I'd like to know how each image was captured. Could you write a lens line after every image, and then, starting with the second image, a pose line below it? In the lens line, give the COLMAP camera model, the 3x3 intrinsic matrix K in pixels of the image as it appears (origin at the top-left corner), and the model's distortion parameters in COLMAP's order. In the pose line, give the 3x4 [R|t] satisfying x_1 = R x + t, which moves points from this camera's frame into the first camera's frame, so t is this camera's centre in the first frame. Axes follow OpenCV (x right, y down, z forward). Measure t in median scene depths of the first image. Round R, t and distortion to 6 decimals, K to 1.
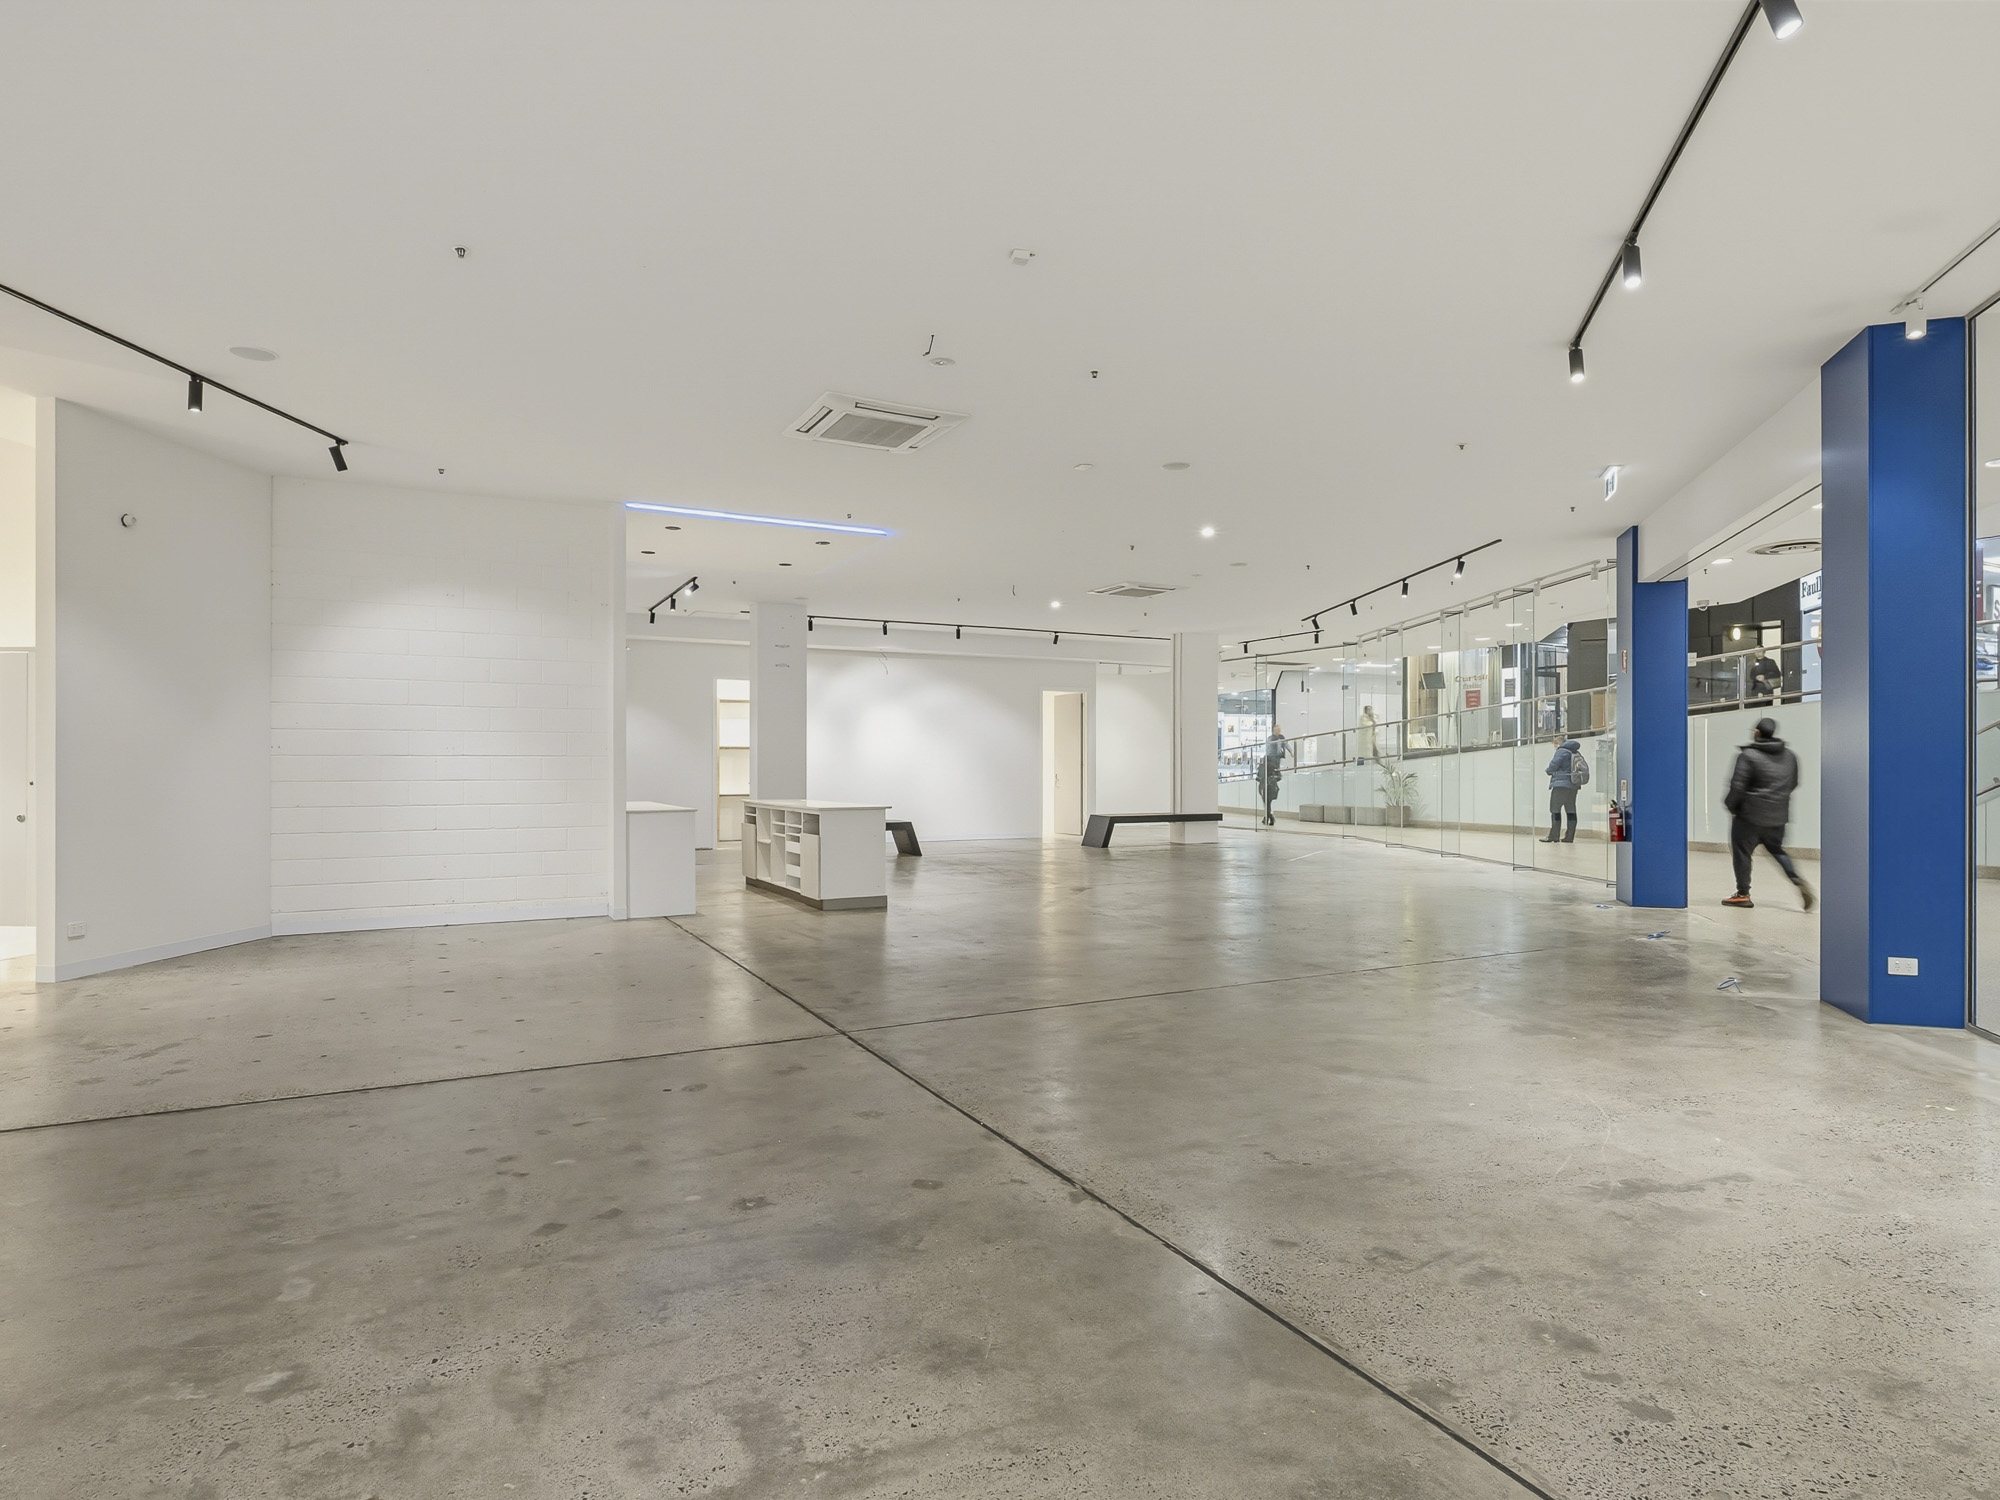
lens RADIAL K [[1095.3, 0, 1000.0], [0, 1095.3, 750.0], [0, 0, 1]] dist [0.001928, 0.000520]
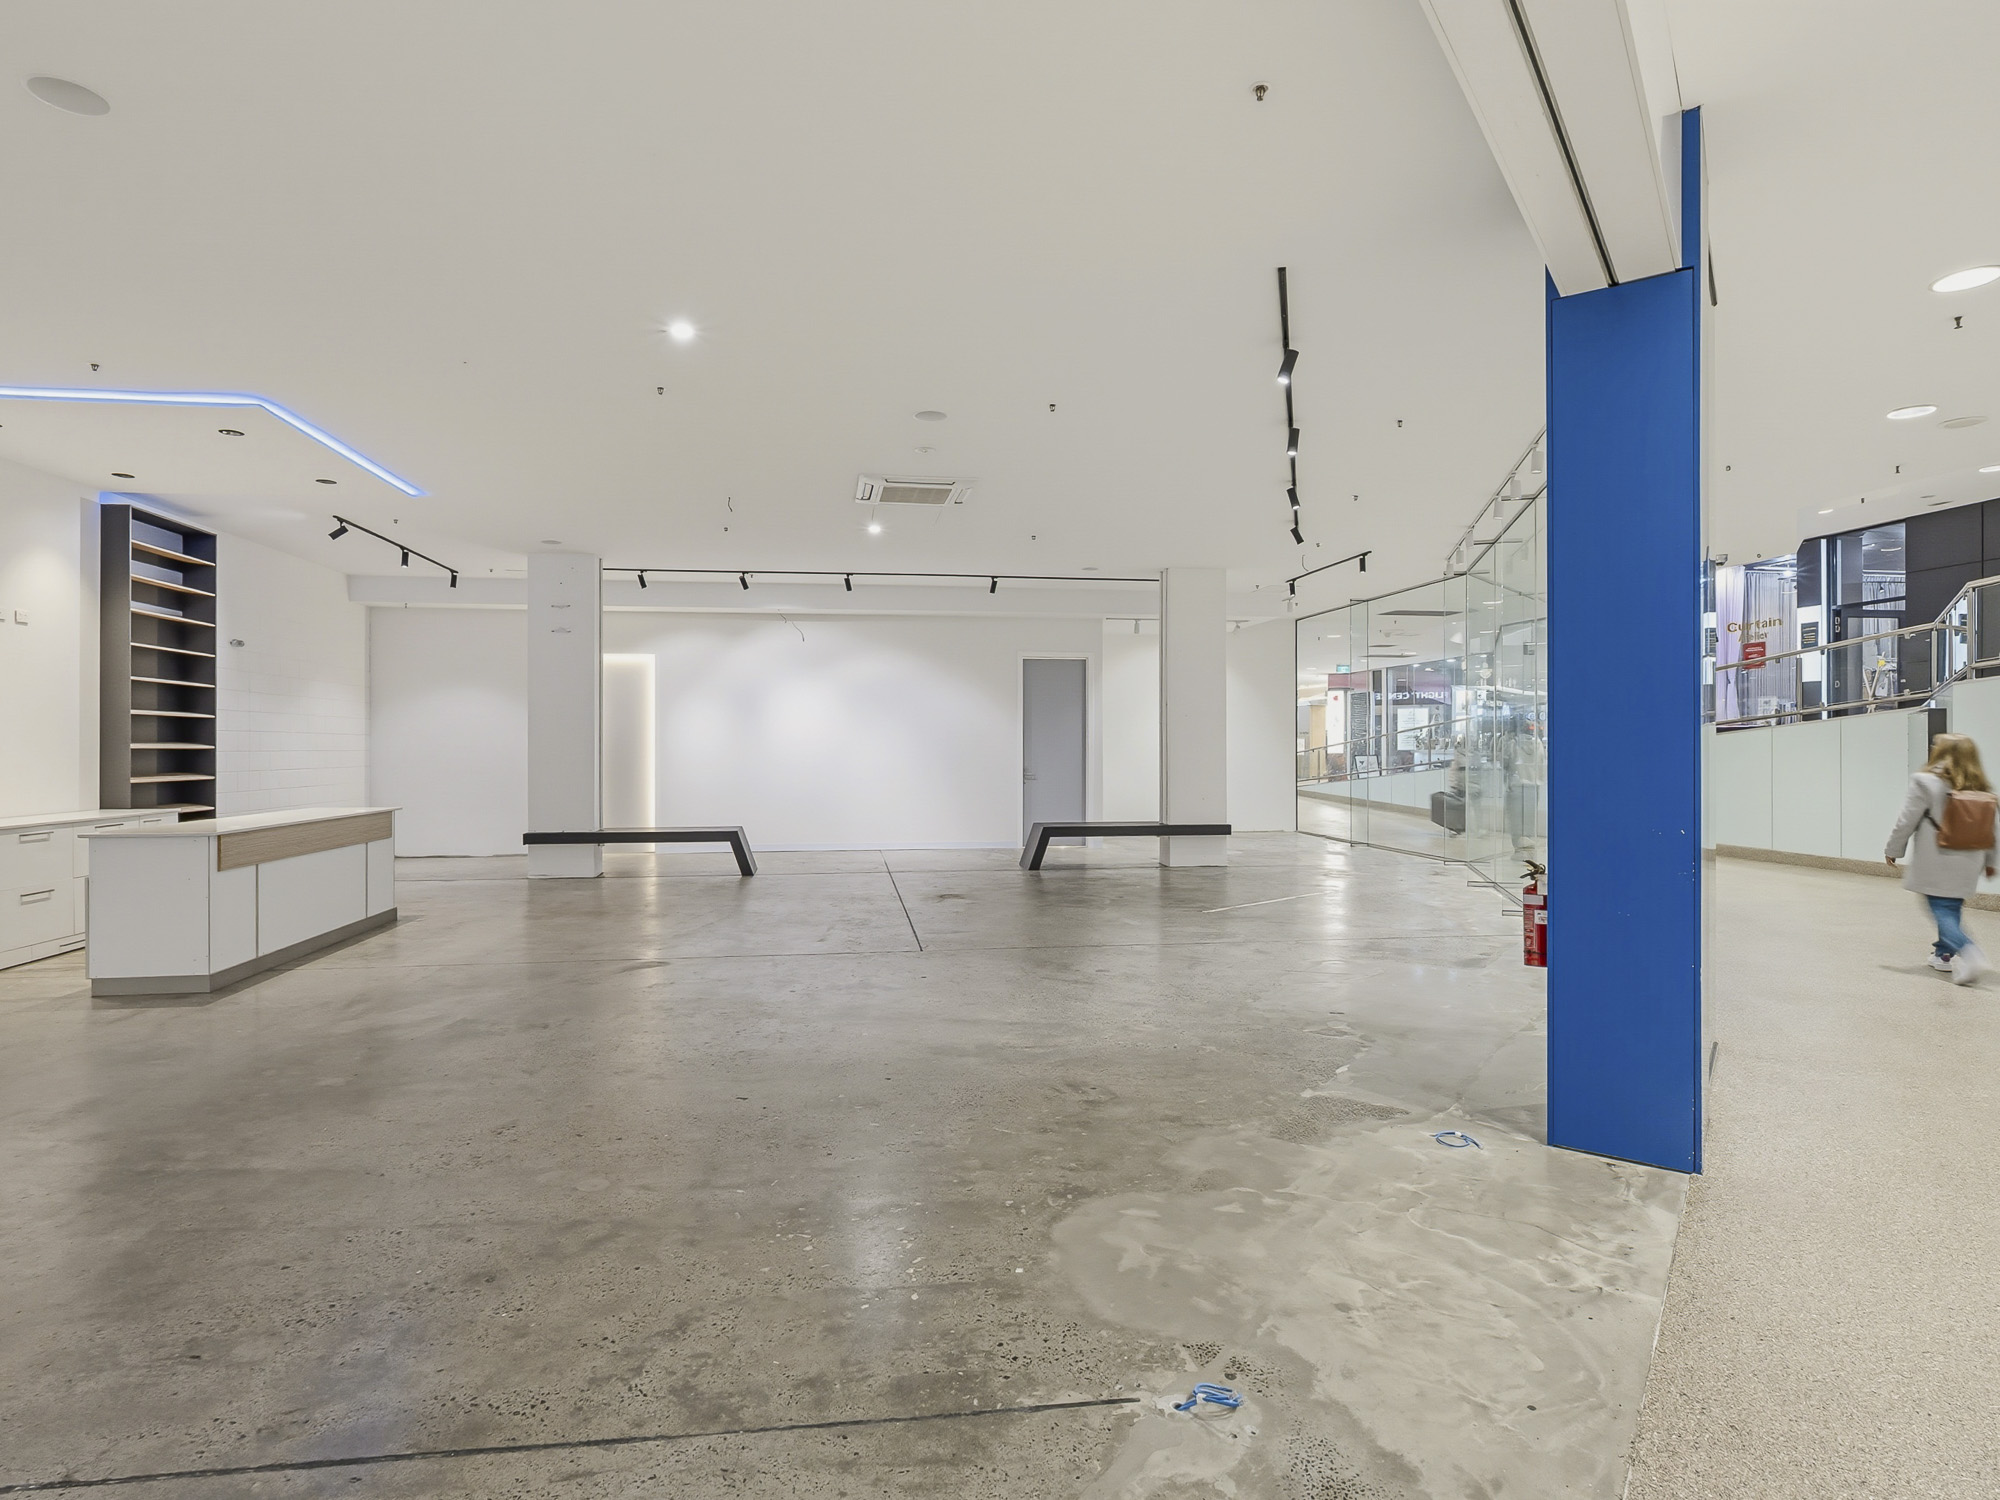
lens RADIAL K [[1044.4, 0, 990.7], [0, 1044.4, 733.1], [0, 0, 1]] dist [-0.002451, -0.000064]
pose [[0.941831, -0.005756, -0.336038, 0.317051], [0.005885, 0.999982, -0.000633, -0.001046], [0.336035, -0.001381, 0.941848, 0.363252]]
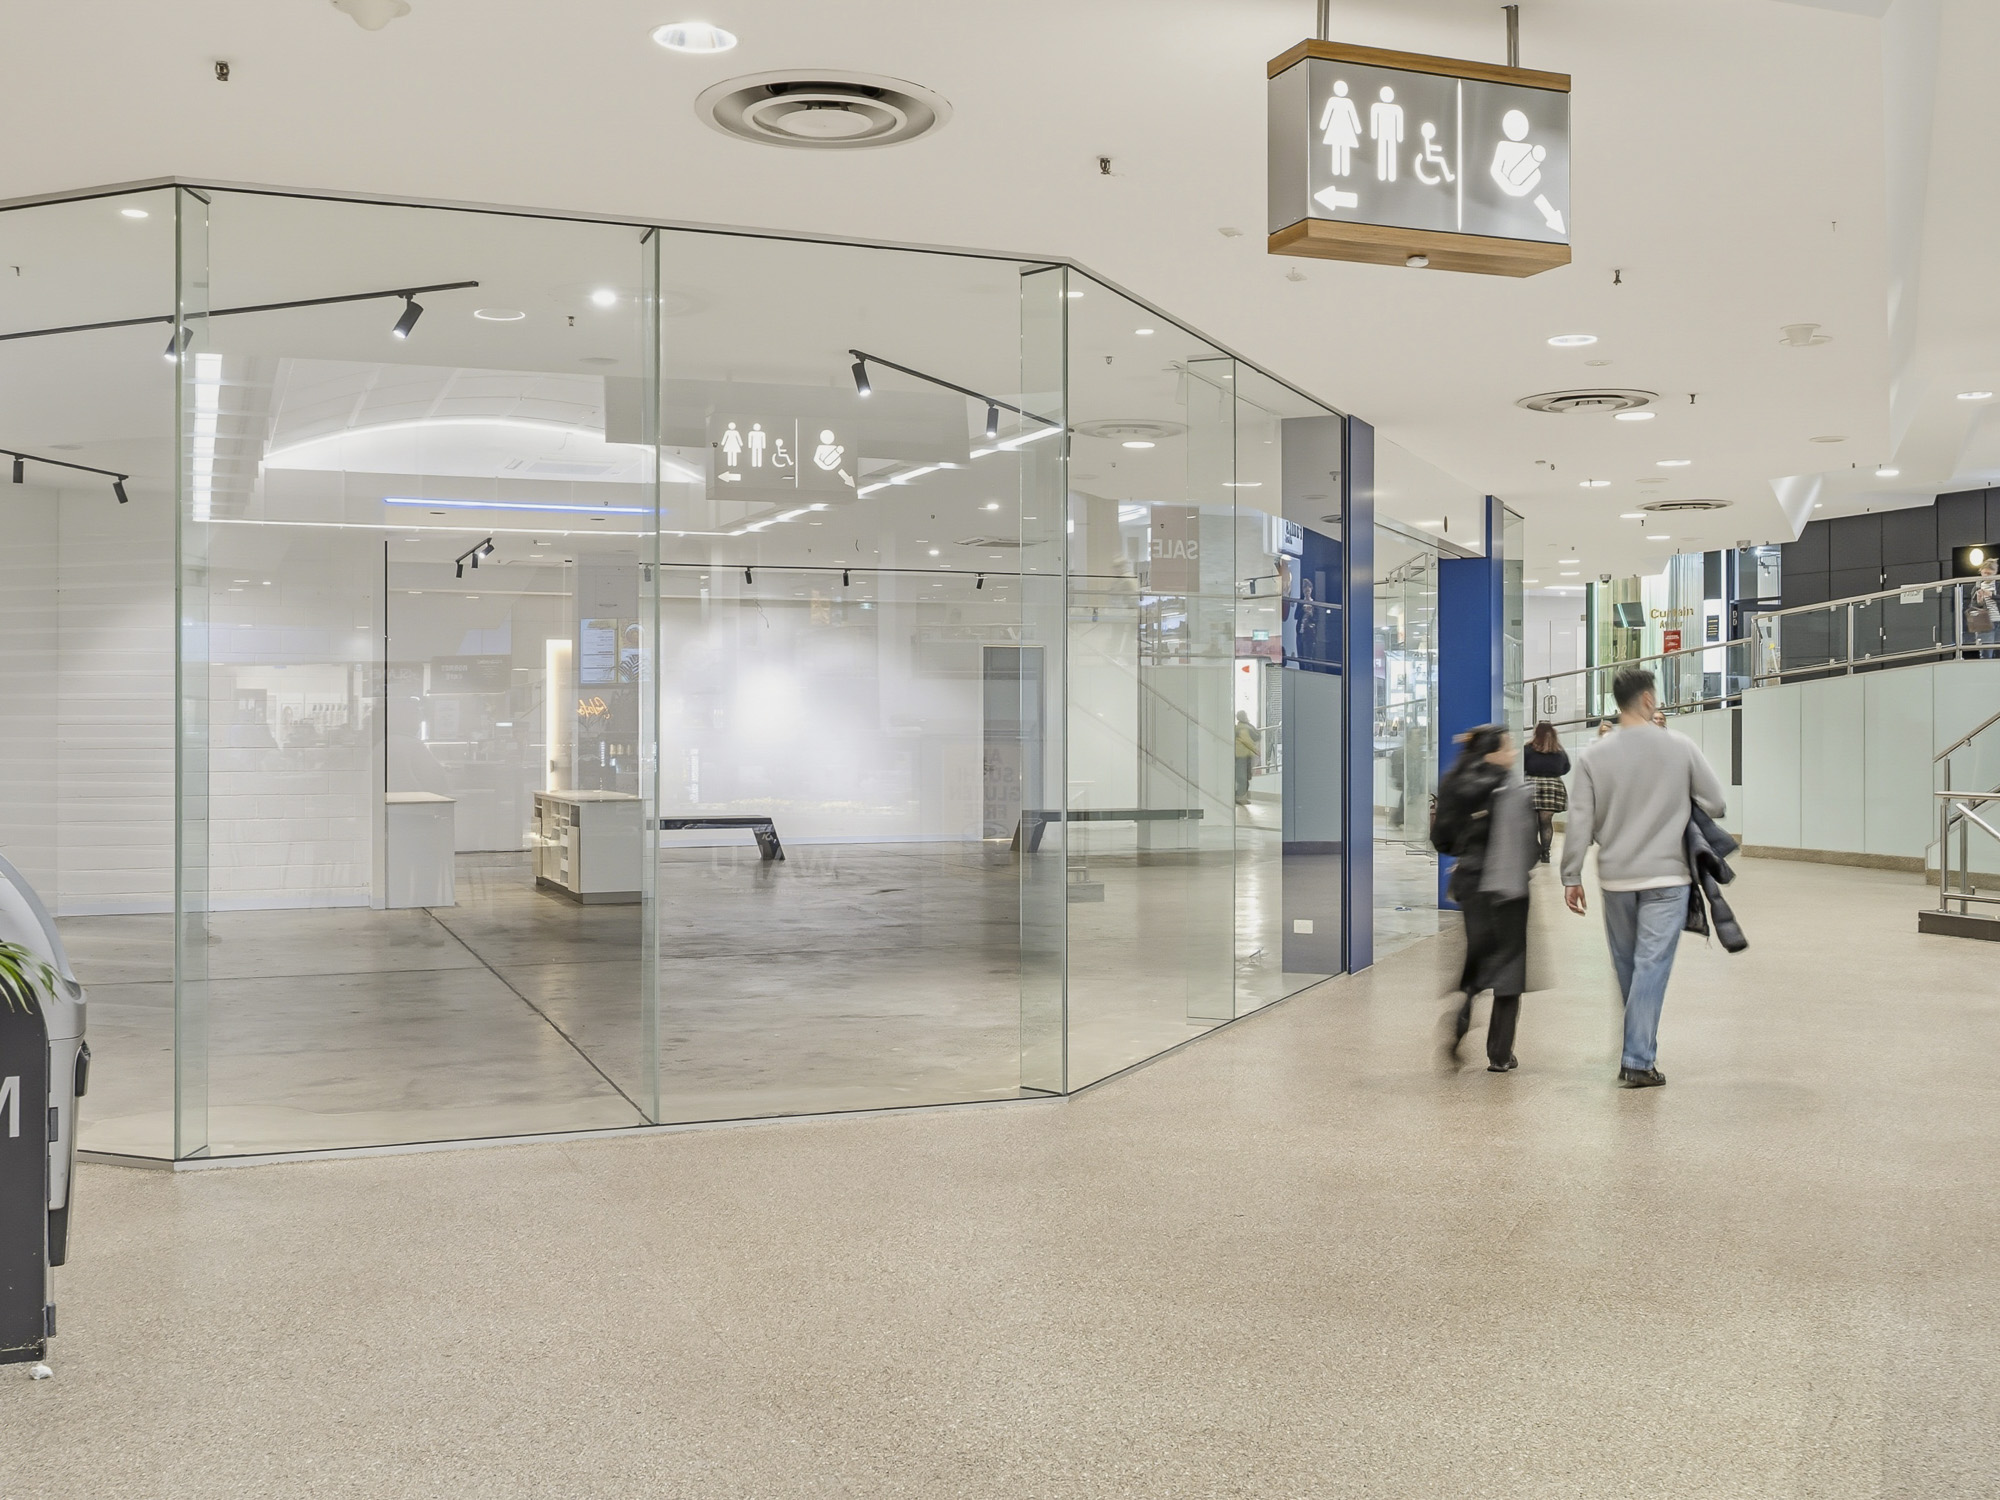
lens RADIAL K [[2018.3, 0, 1005.0], [0, 2018.3, 706.4], [0, 0, 1]] dist [-0.001916, 0.018198]
pose [[0.994003, -0.002014, -0.109334, 0.246065], [0.002551, 0.999985, 0.004779, -0.022866], [0.109323, -0.005030, 0.993994, -0.450060]]
